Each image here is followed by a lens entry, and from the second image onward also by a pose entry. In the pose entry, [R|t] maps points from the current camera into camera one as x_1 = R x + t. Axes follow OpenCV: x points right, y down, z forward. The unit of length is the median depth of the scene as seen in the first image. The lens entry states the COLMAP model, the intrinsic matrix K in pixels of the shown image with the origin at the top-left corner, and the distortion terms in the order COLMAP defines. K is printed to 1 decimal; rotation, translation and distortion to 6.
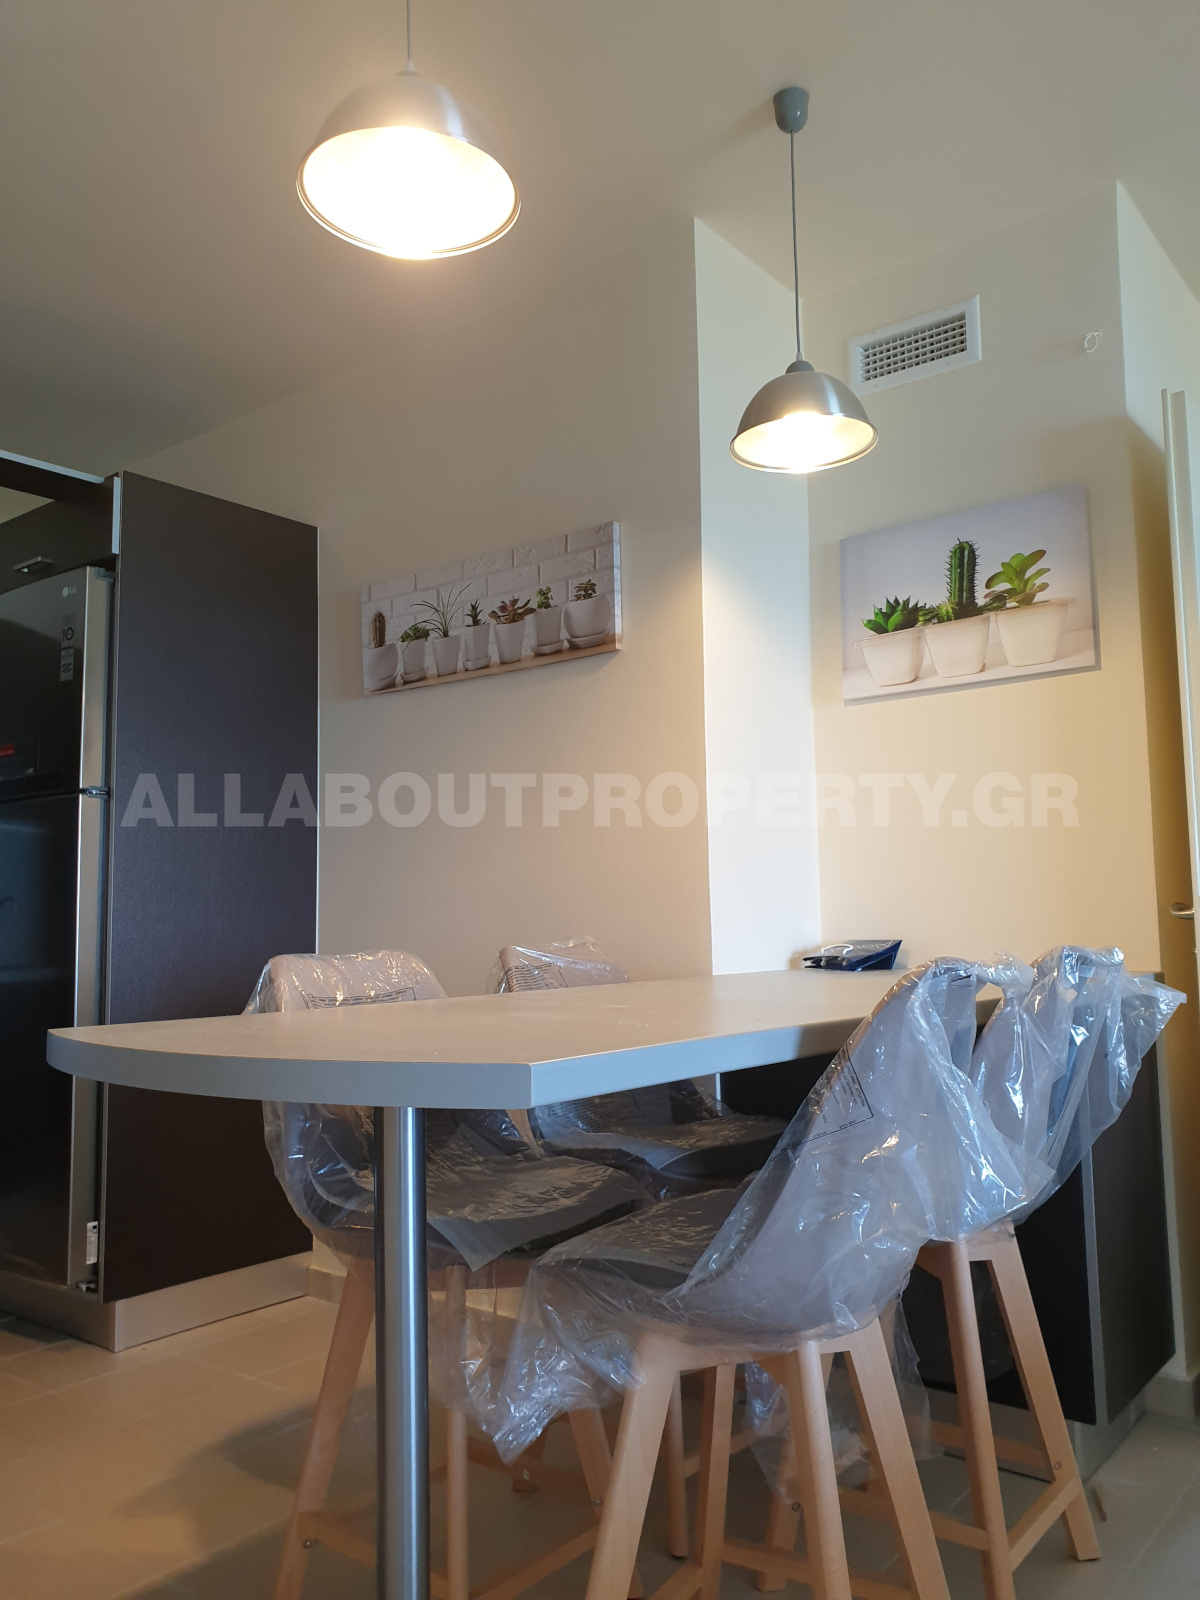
lens RADIAL K [[1219.1, 0, 600.0], [0, 1219.1, 800.0], [0, 0, 1]] dist [-0.127511, 0.272341]
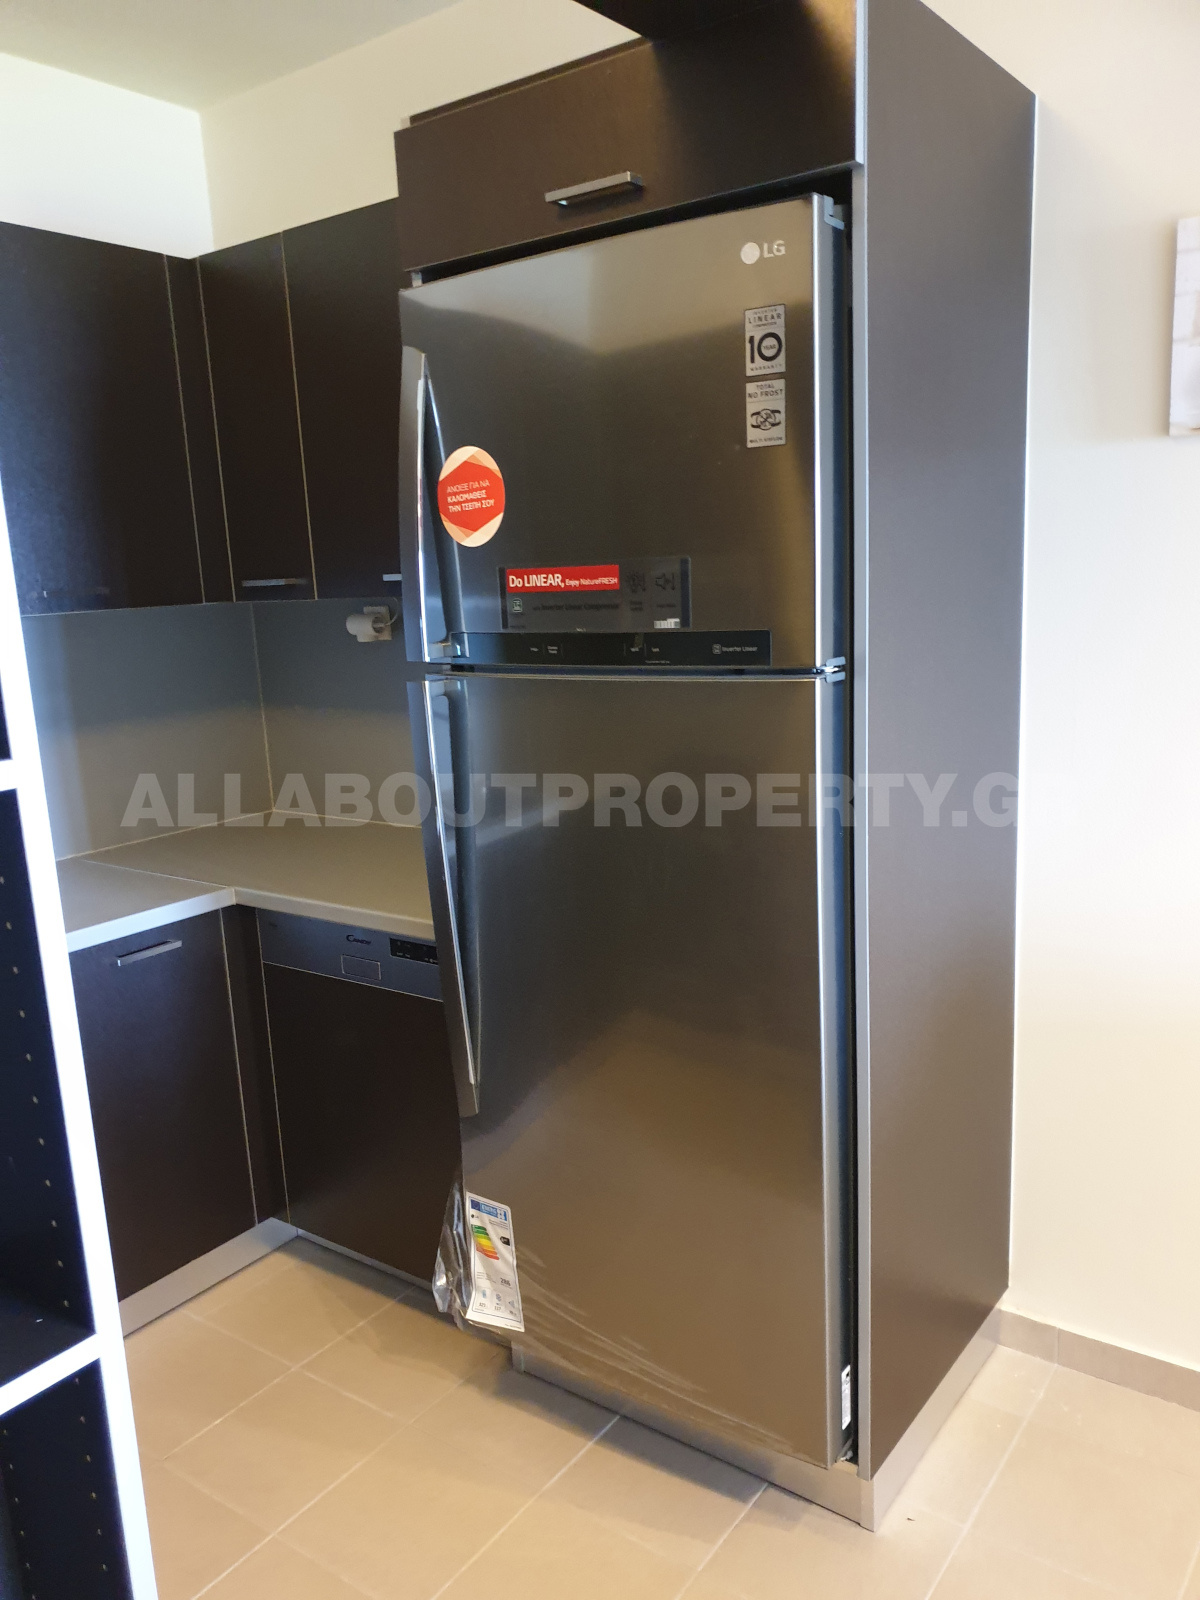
lens RADIAL K [[1219.1, 0, 600.0], [0, 1219.1, 800.0], [0, 0, 1]] dist [-0.127511, 0.272341]
pose [[0.997082, -0.049154, 0.058414, -0.545951], [0.030073, 0.956169, 0.291266, -0.106347], [-0.070170, -0.288659, 0.954857, 0.484377]]
